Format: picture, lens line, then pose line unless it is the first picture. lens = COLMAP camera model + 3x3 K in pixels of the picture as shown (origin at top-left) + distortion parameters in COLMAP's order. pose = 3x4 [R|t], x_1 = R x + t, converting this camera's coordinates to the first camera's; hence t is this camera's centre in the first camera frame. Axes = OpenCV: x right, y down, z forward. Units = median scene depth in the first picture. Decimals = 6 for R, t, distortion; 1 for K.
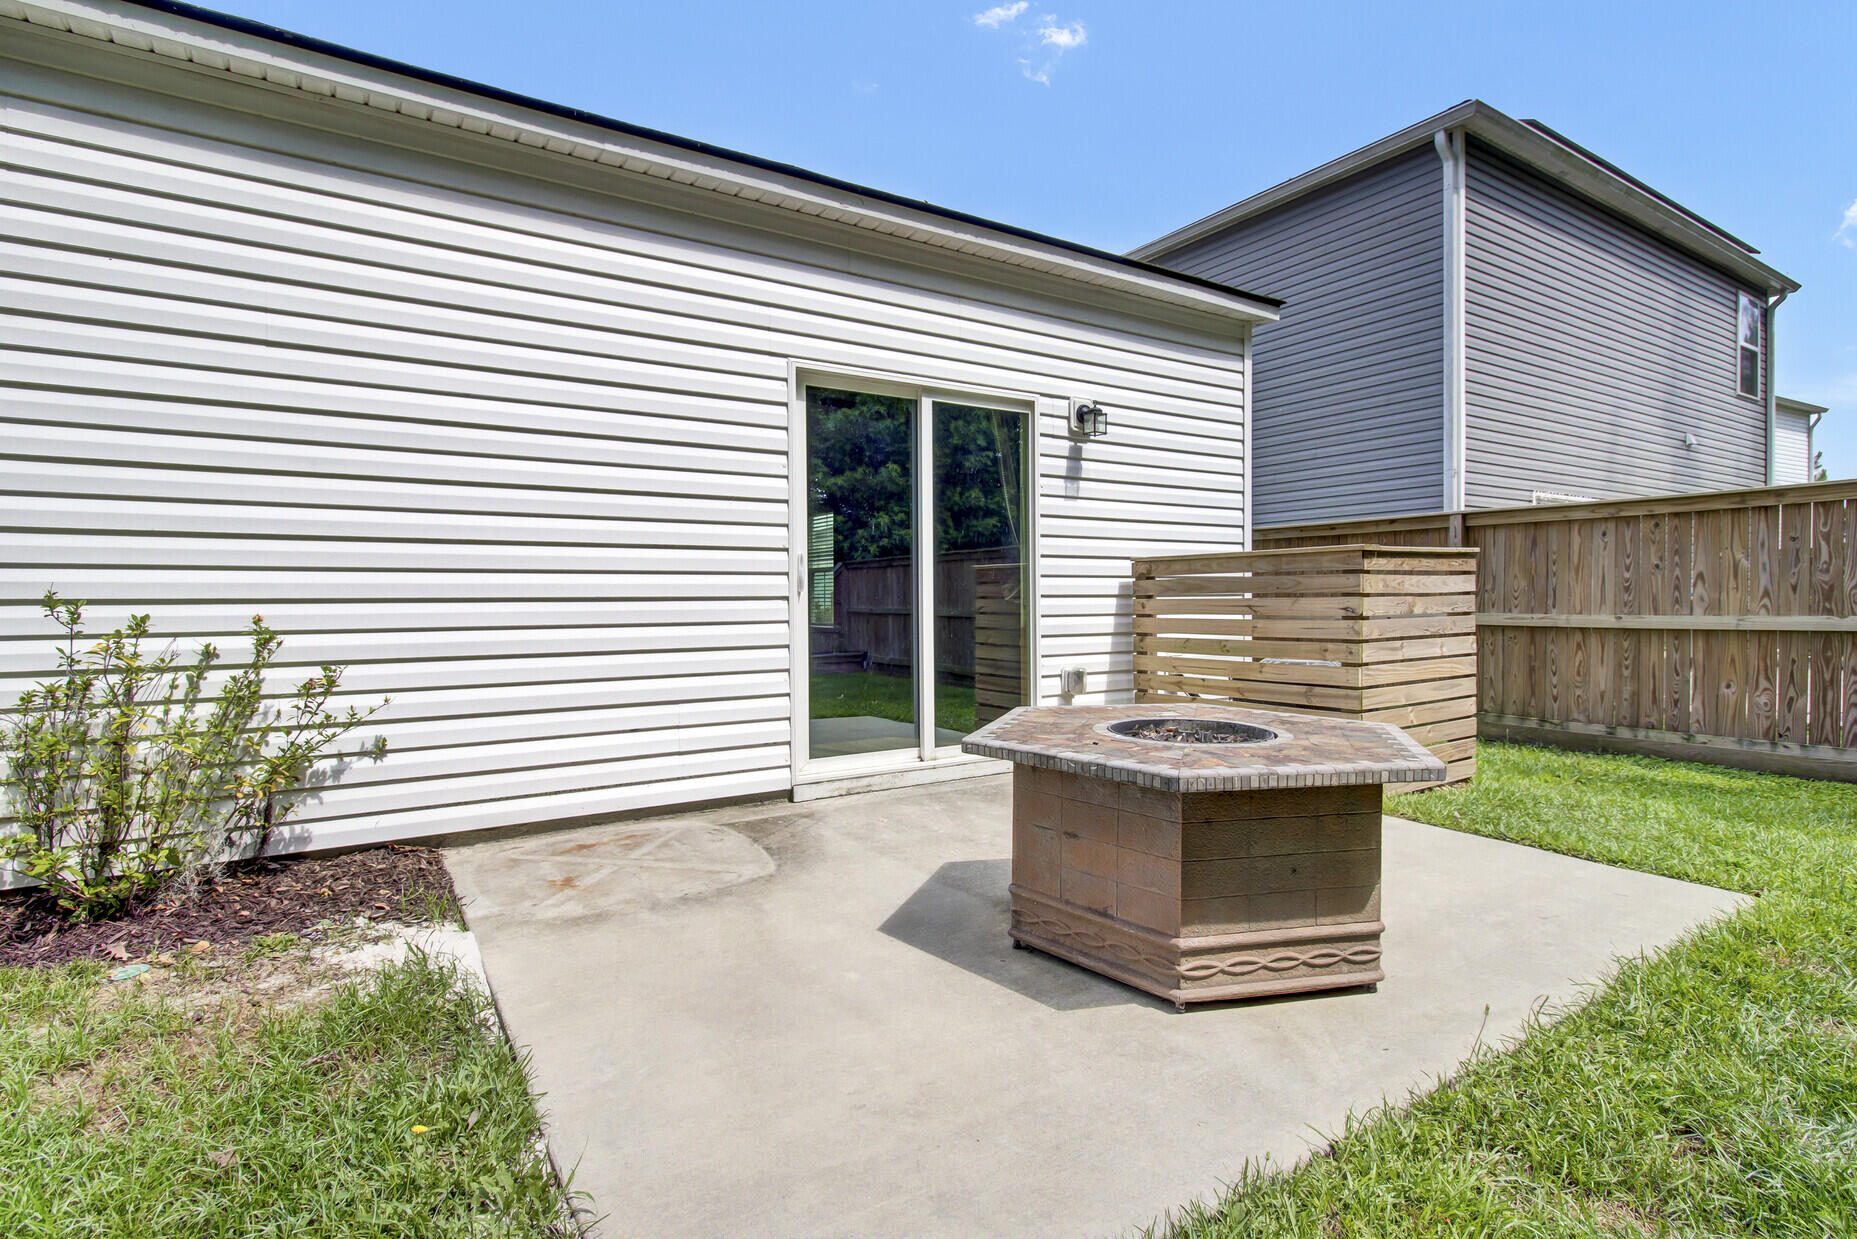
lens RADIAL K [[908.2, 0, 936.6], [0, 908.2, 621.2], [0, 0, 1]] dist [0.015040, -0.000617]
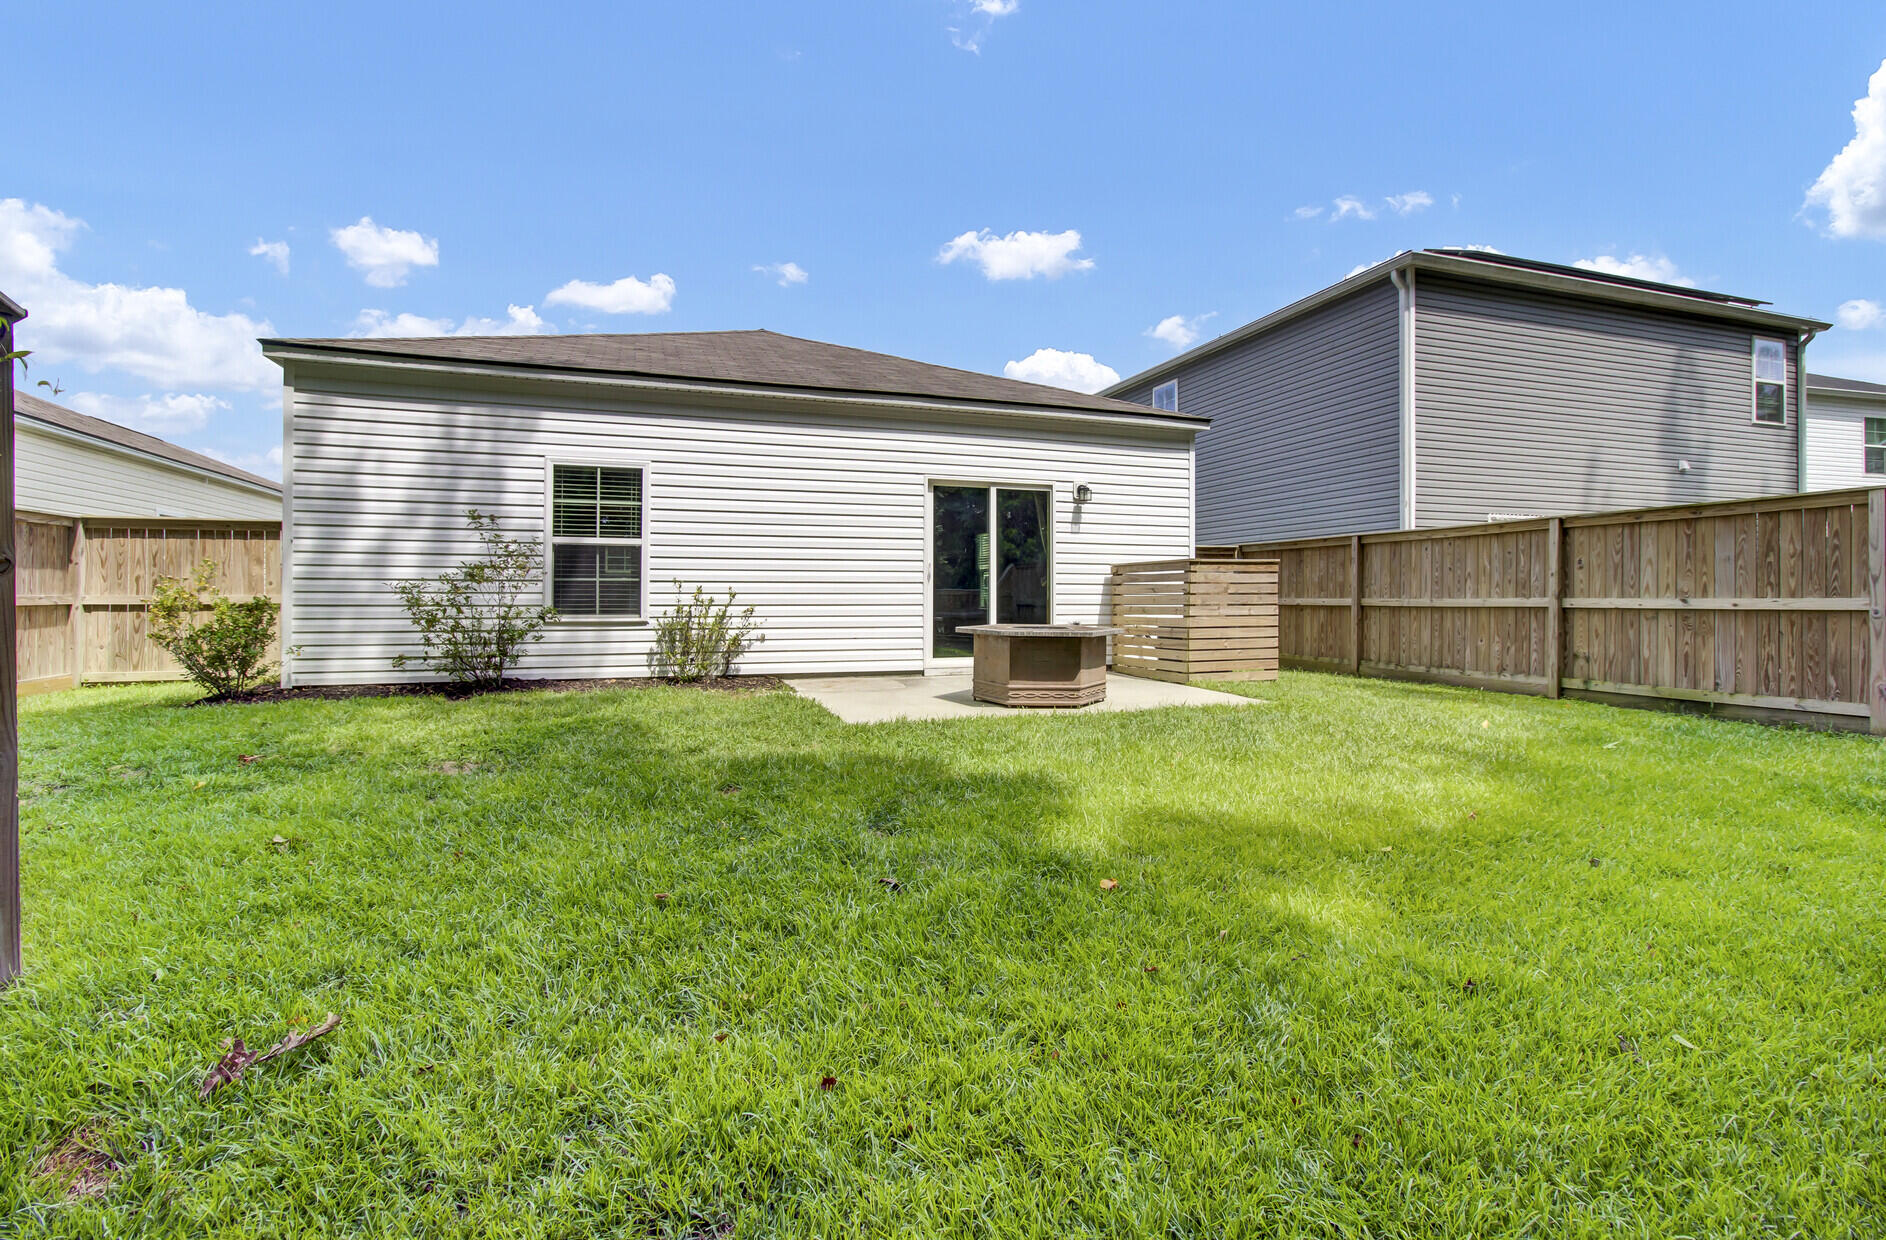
lens RADIAL K [[918.8, 0, 945.1], [0, 918.8, 594.3], [0, 0, 1]] dist [0.000333, 0.000359]
pose [[0.969476, 0.007301, -0.245076, 0.359030], [-0.014488, 0.999516, -0.027533, 0.051422], [0.244757, 0.030243, 0.969113, -0.946437]]
